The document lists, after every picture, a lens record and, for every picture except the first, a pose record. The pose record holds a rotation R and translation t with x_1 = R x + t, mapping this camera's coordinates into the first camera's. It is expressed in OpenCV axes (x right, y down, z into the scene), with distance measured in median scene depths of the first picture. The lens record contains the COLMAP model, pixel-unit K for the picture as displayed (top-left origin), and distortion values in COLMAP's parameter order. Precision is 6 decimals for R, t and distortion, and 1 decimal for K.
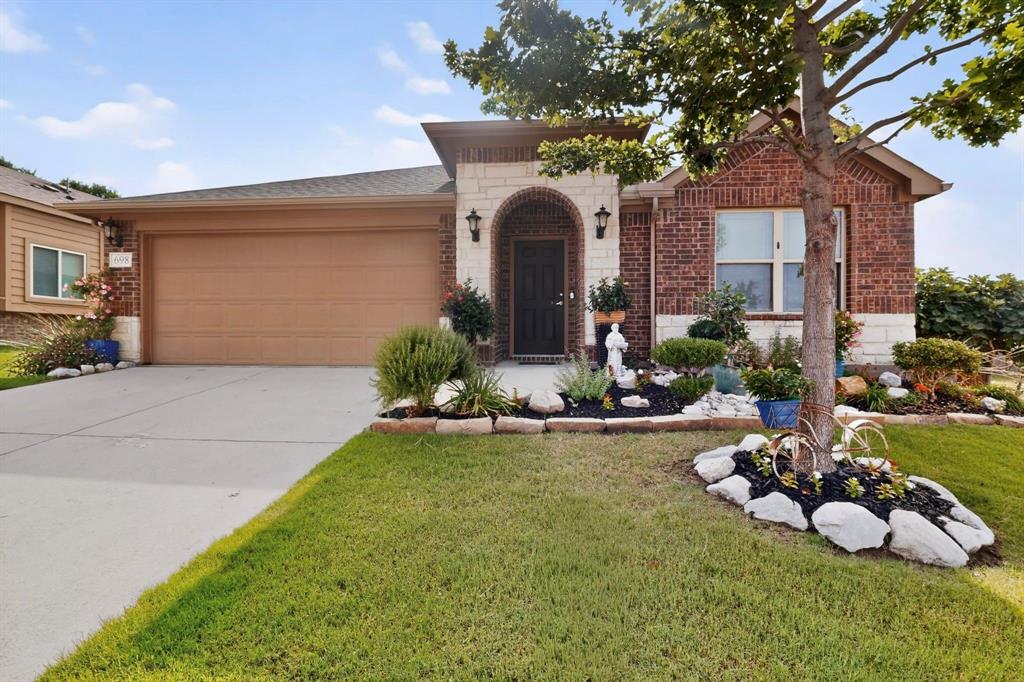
lens RADIAL K [[448.6, 0, 514.1], [0, 448.6, 341.7], [0, 0, 1]] dist [-0.001237, -0.000076]
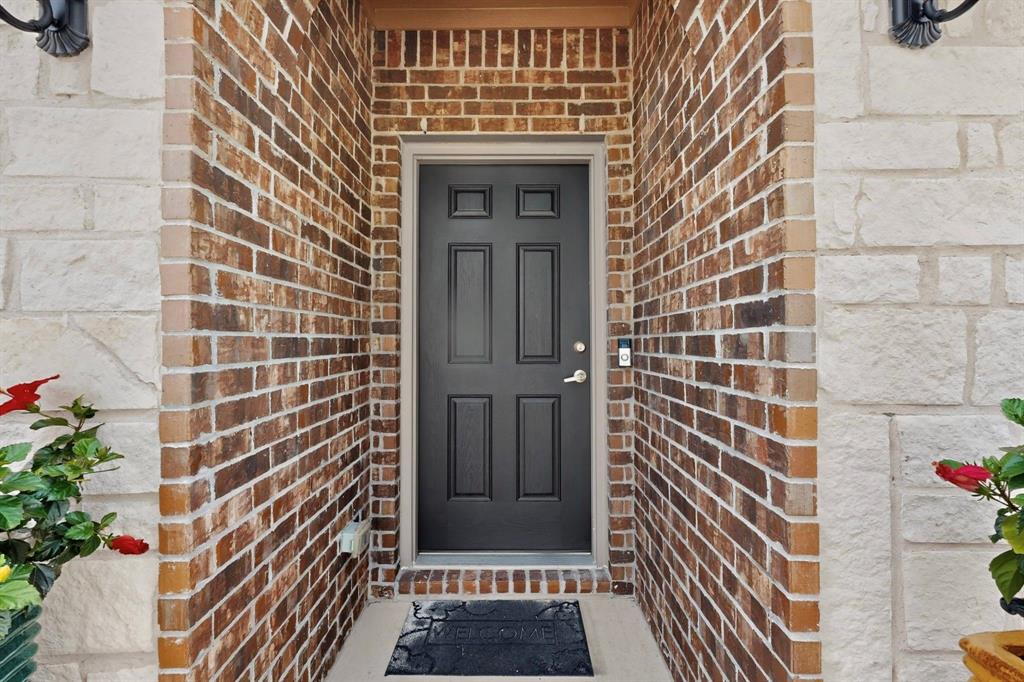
lens RADIAL K [[549.6, 0, 512.0], [0, 549.6, 341.0], [0, 0, 1]] dist [-0.000461, 0.000043]
pose [[0.997988, 0.001389, 0.063381, 0.050867], [0.000420, 0.999593, -0.028513, -0.131261], [-0.063395, 0.028483, 0.997582, 0.856759]]
